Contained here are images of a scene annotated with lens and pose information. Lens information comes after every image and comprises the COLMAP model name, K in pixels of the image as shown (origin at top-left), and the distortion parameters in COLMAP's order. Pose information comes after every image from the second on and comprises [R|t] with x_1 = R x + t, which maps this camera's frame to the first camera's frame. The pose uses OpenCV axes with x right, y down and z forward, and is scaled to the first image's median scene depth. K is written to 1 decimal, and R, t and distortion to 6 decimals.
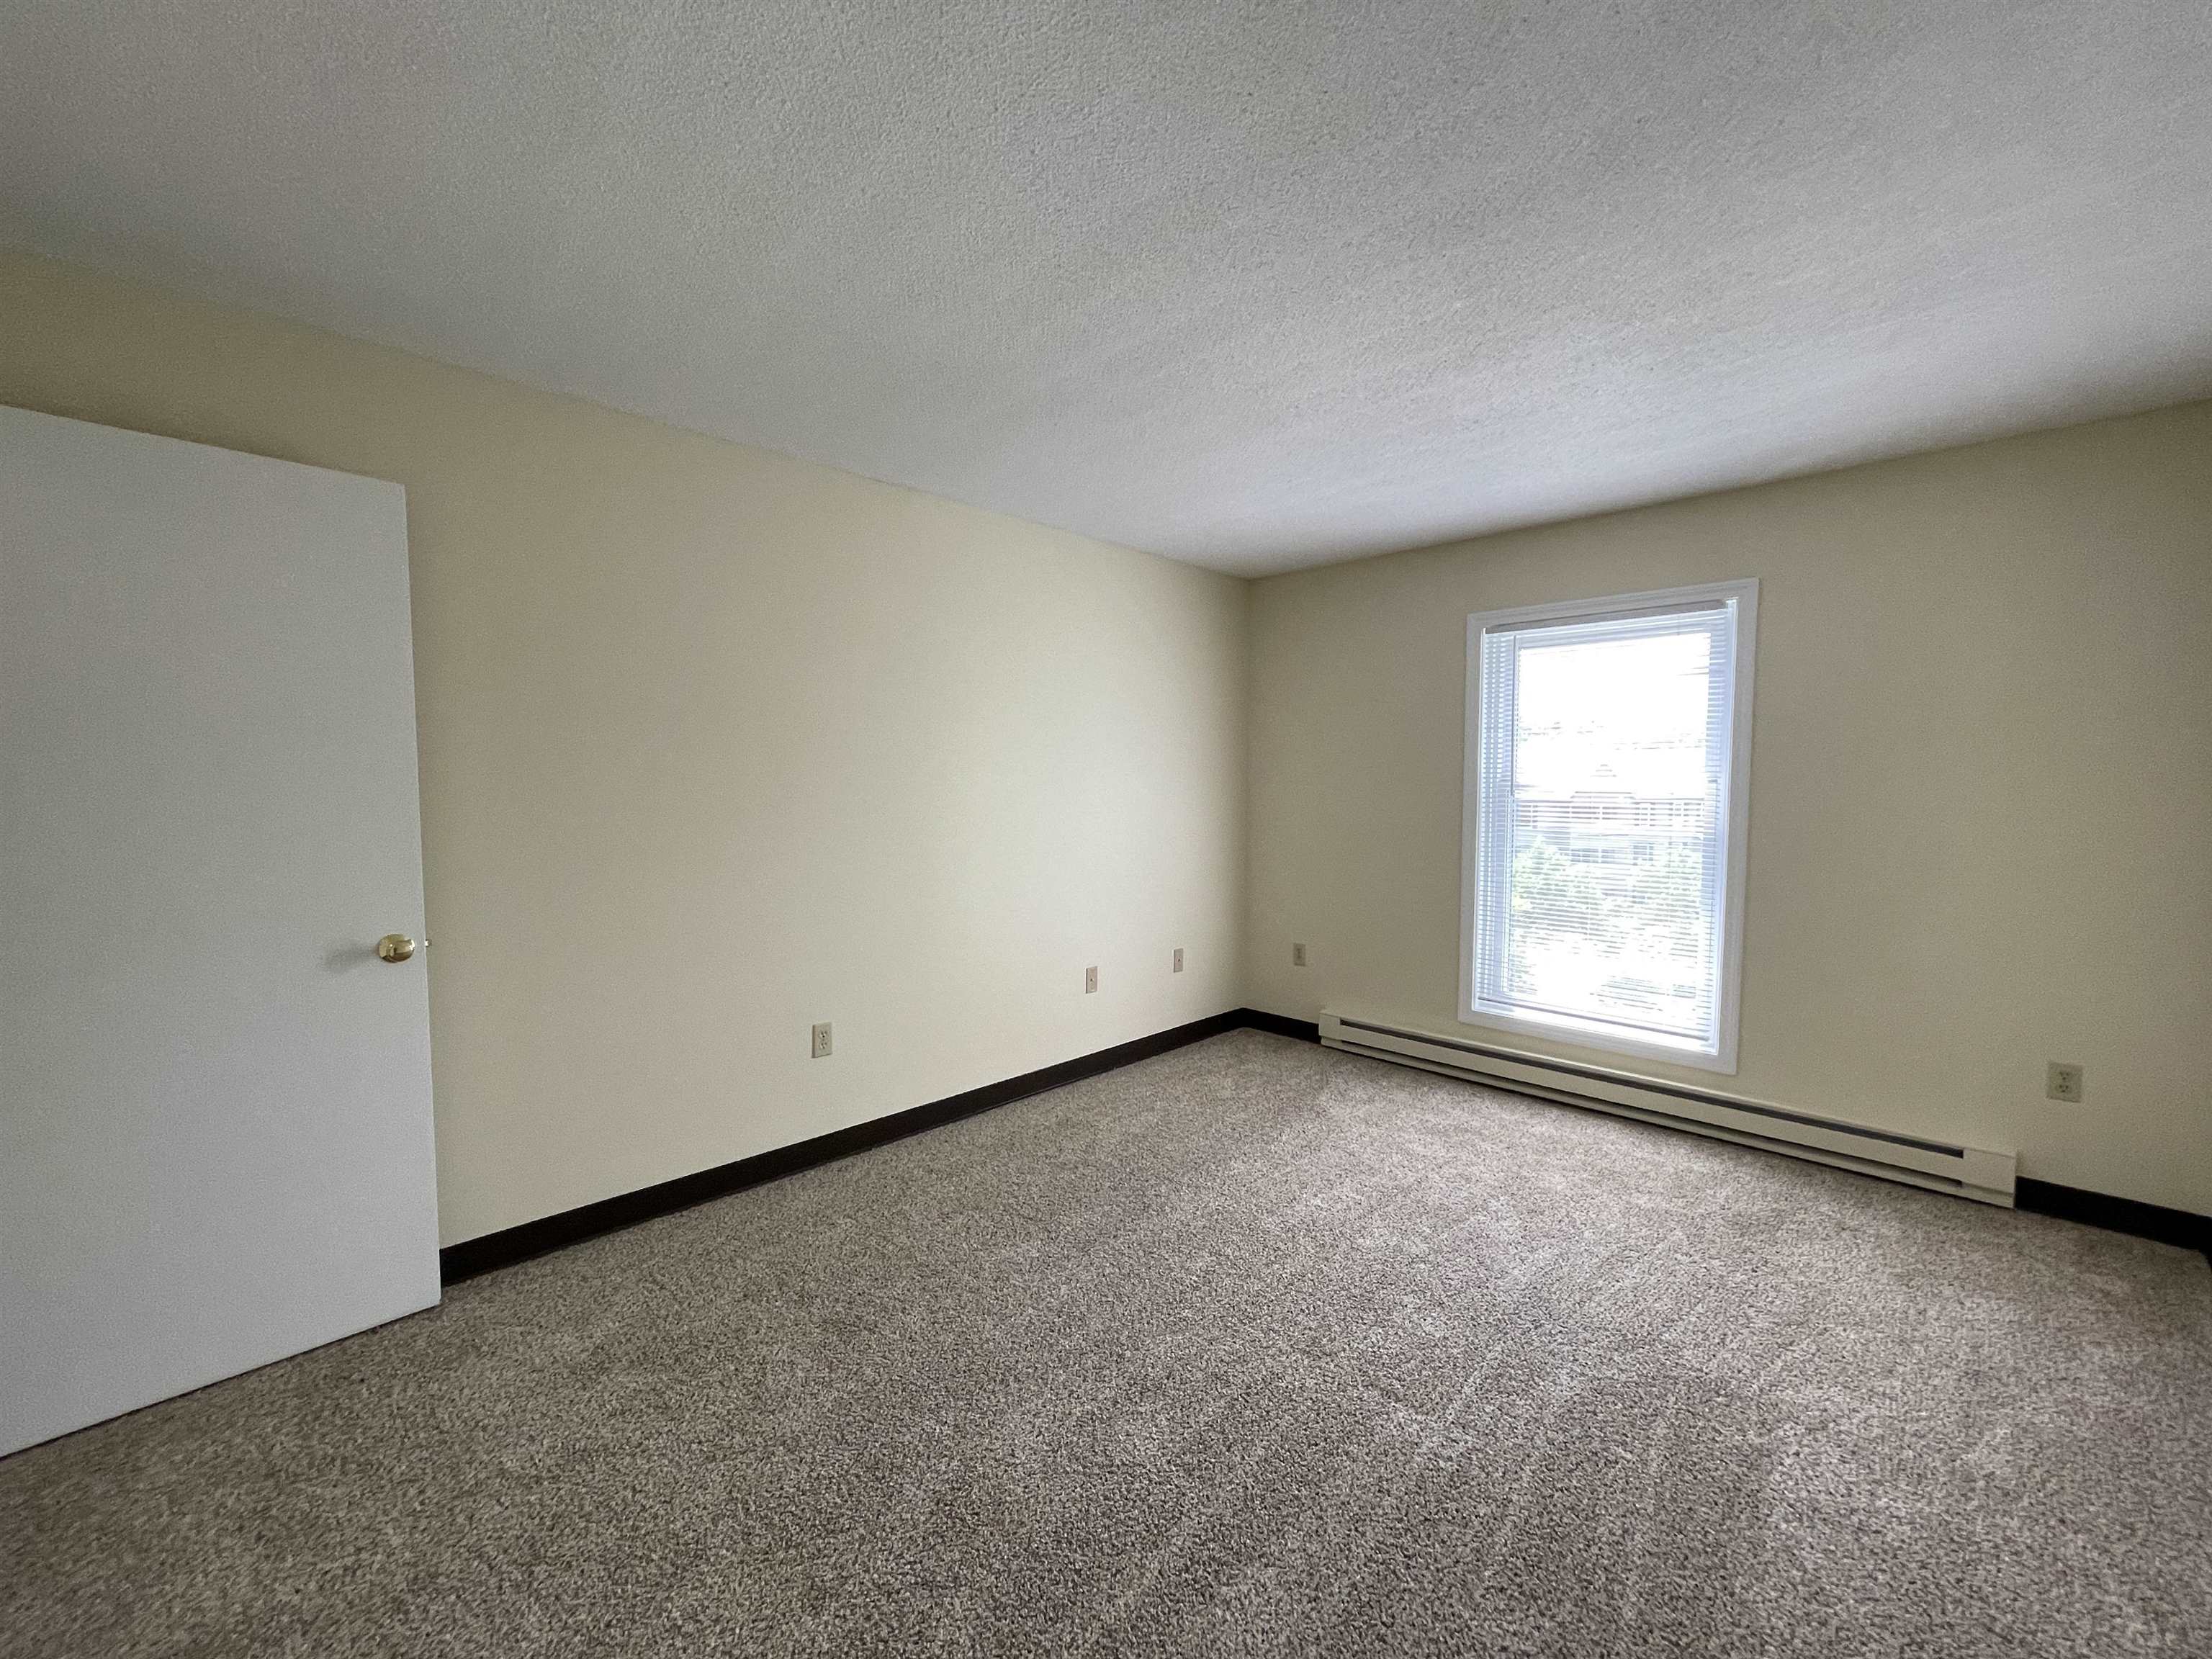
lens RADIAL K [[895.8, 0, 1097.0], [0, 895.8, 834.1], [0, 0, 1]] dist [0.004239, -0.000116]
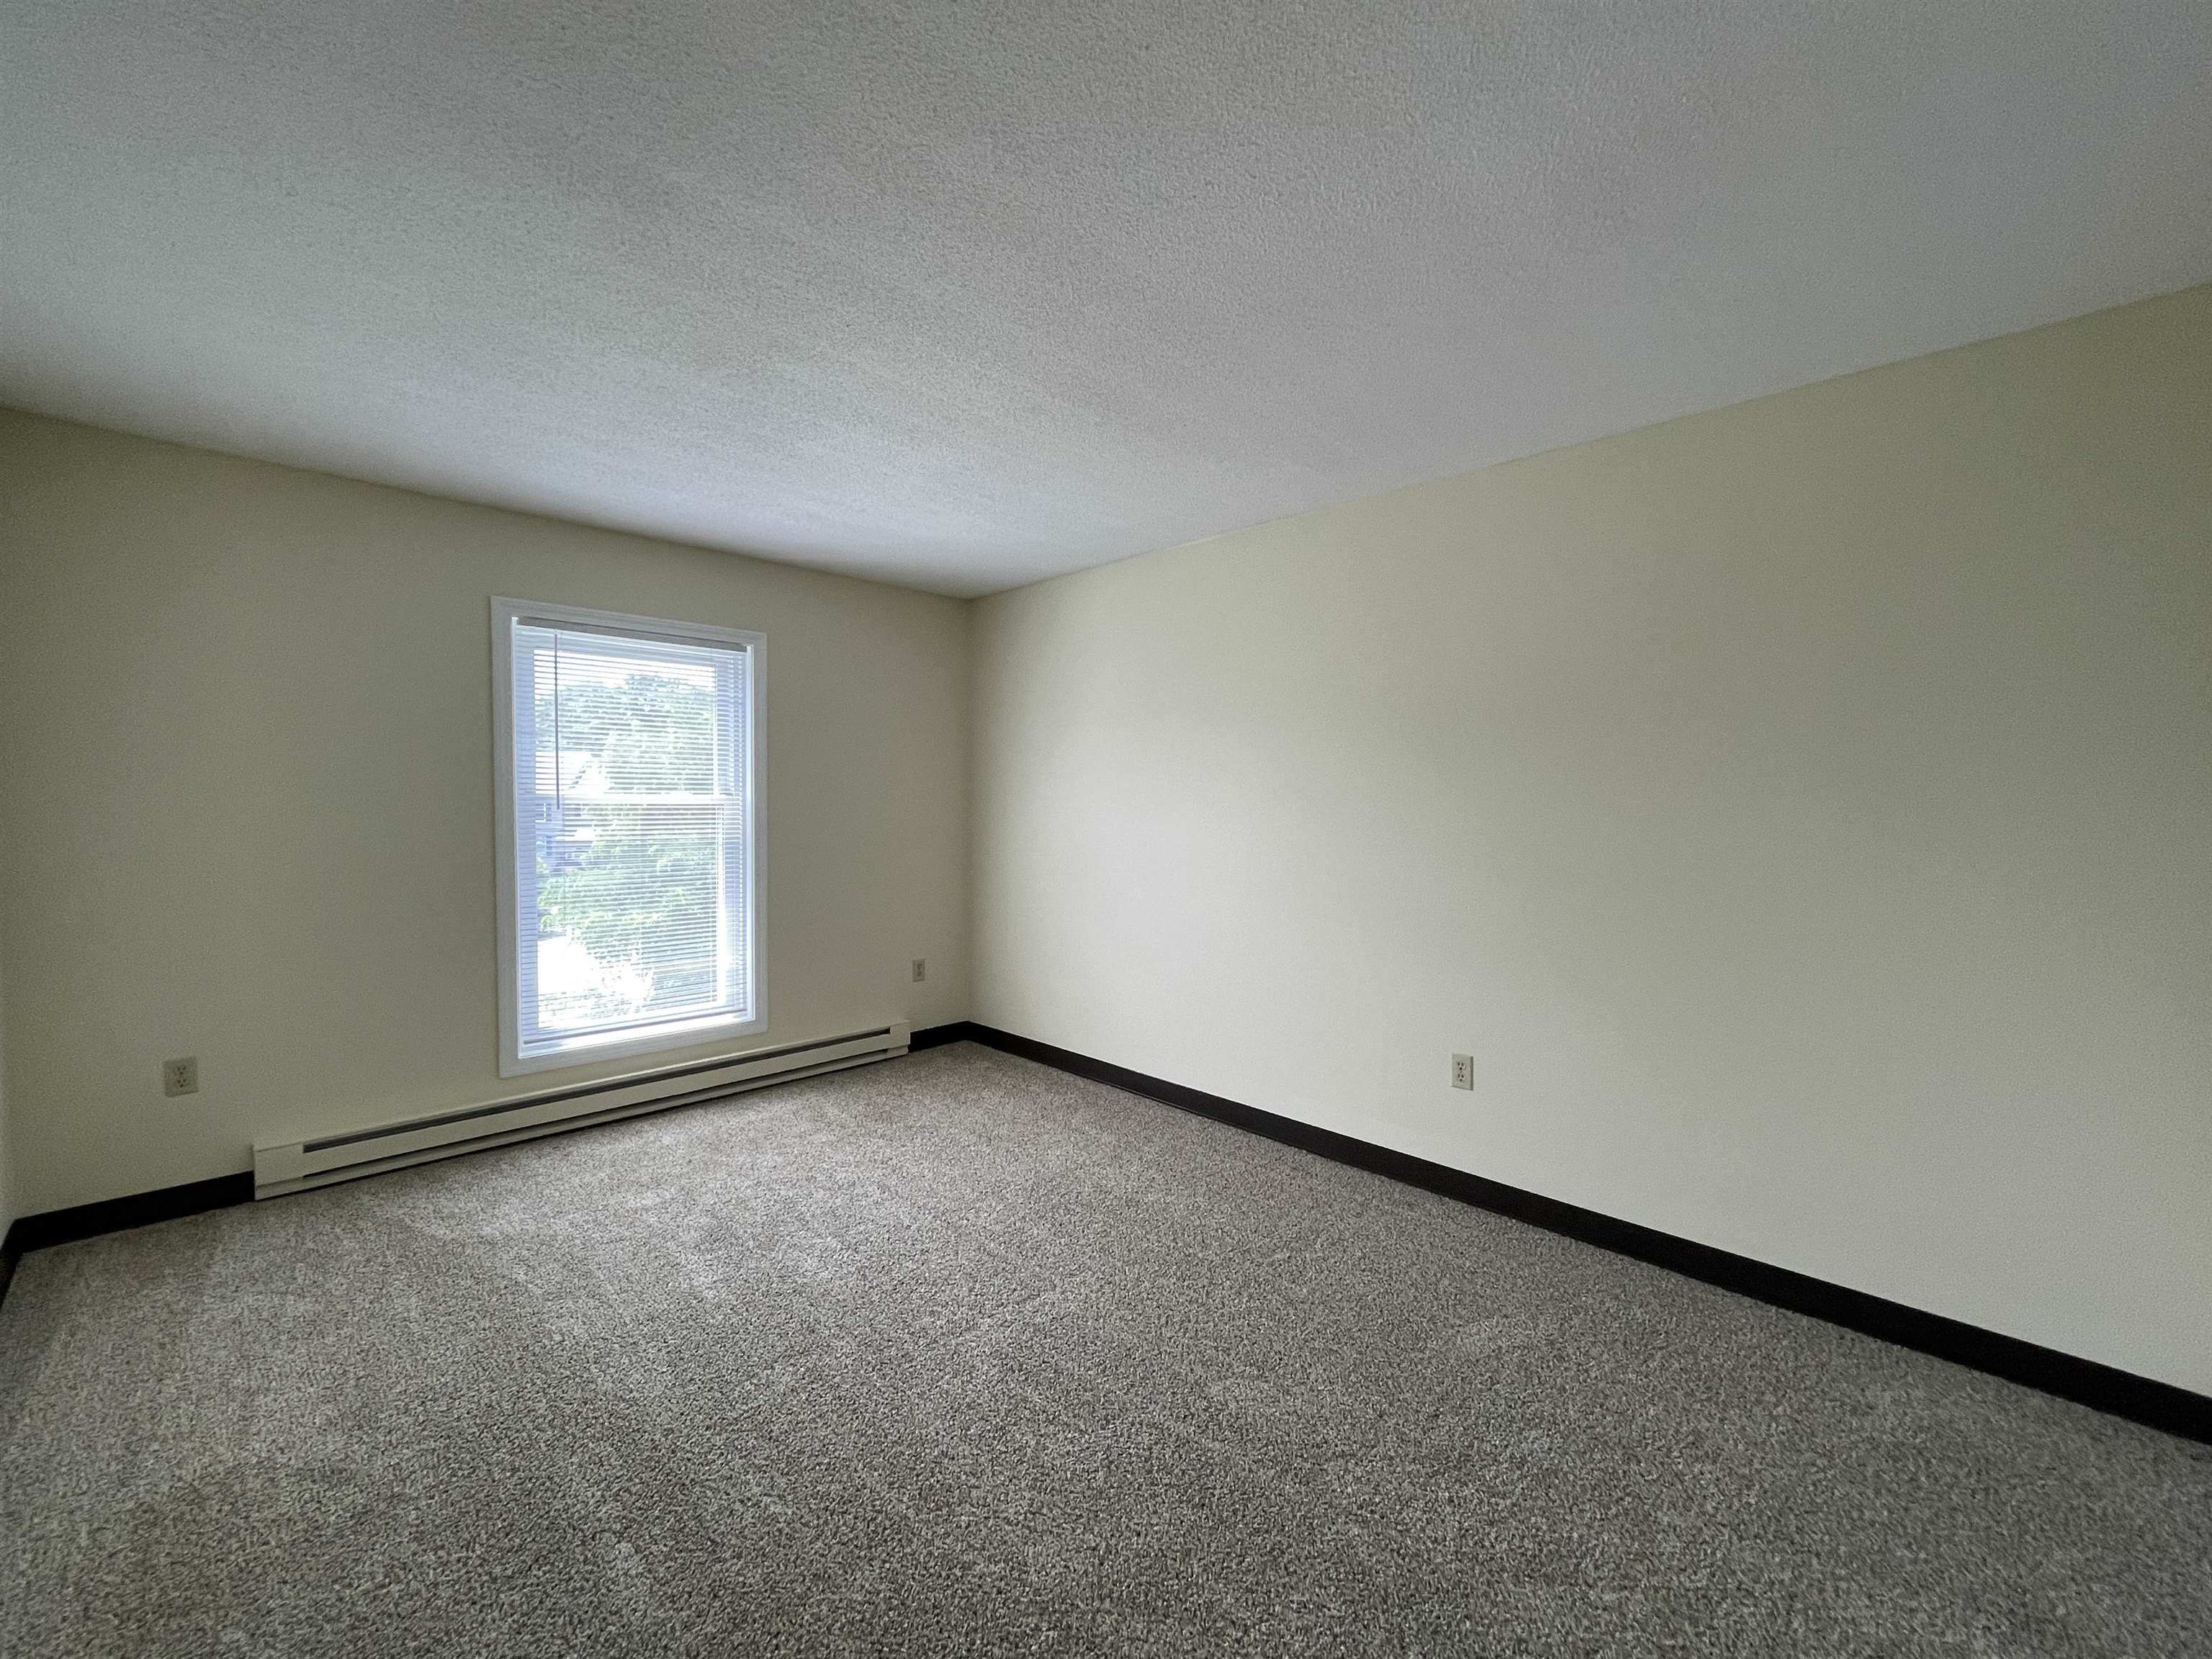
lens RADIAL K [[895.8, 0, 1094.7], [0, 895.8, 821.6], [0, 0, 1]] dist [0.004239, -0.000116]
pose [[0.031336, -0.027734, 0.999124, -0.490876], [0.057820, 0.997991, 0.025889, -0.024595], [-0.997835, 0.056958, 0.032877, 0.480974]]
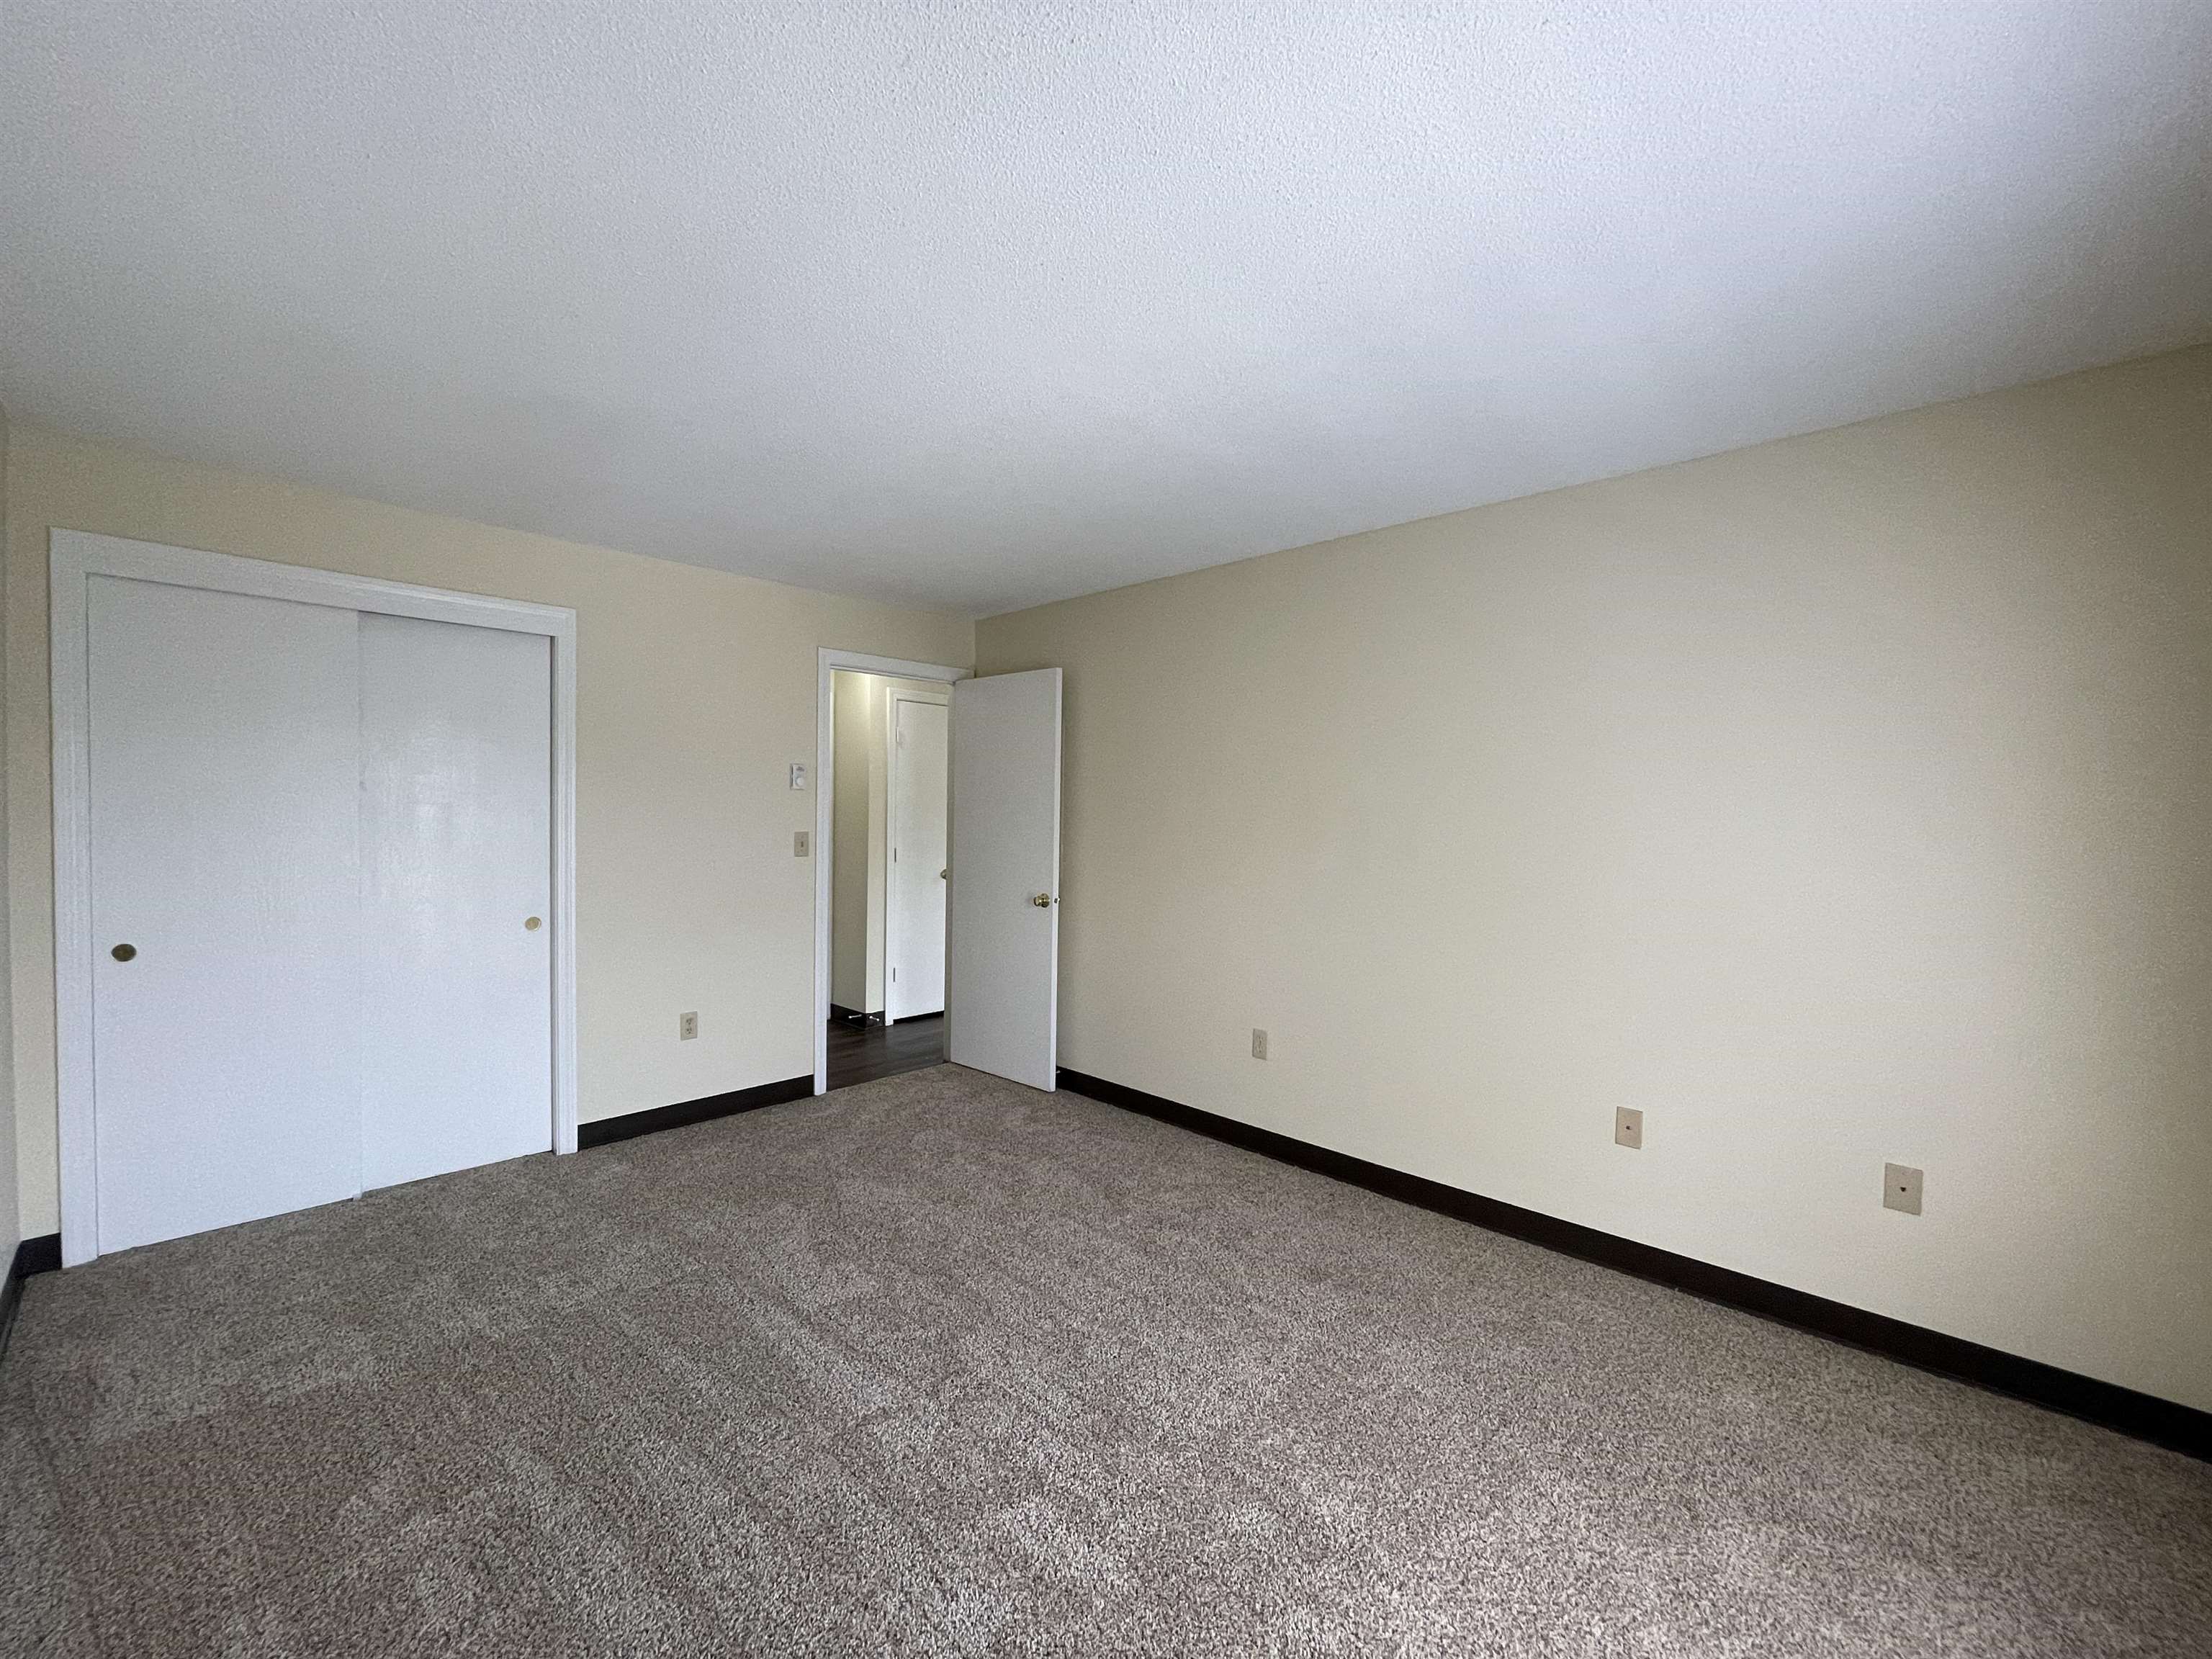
lens RADIAL K [[895.8, 0, 1107.9], [0, 895.8, 823.1], [0, 0, 1]] dist [0.004239, -0.000116]
pose [[0.038344, 0.026155, -0.998922, 0.771476], [-0.069008, 0.997340, 0.023464, -0.063810], [0.996879, 0.068034, 0.040047, 0.679554]]
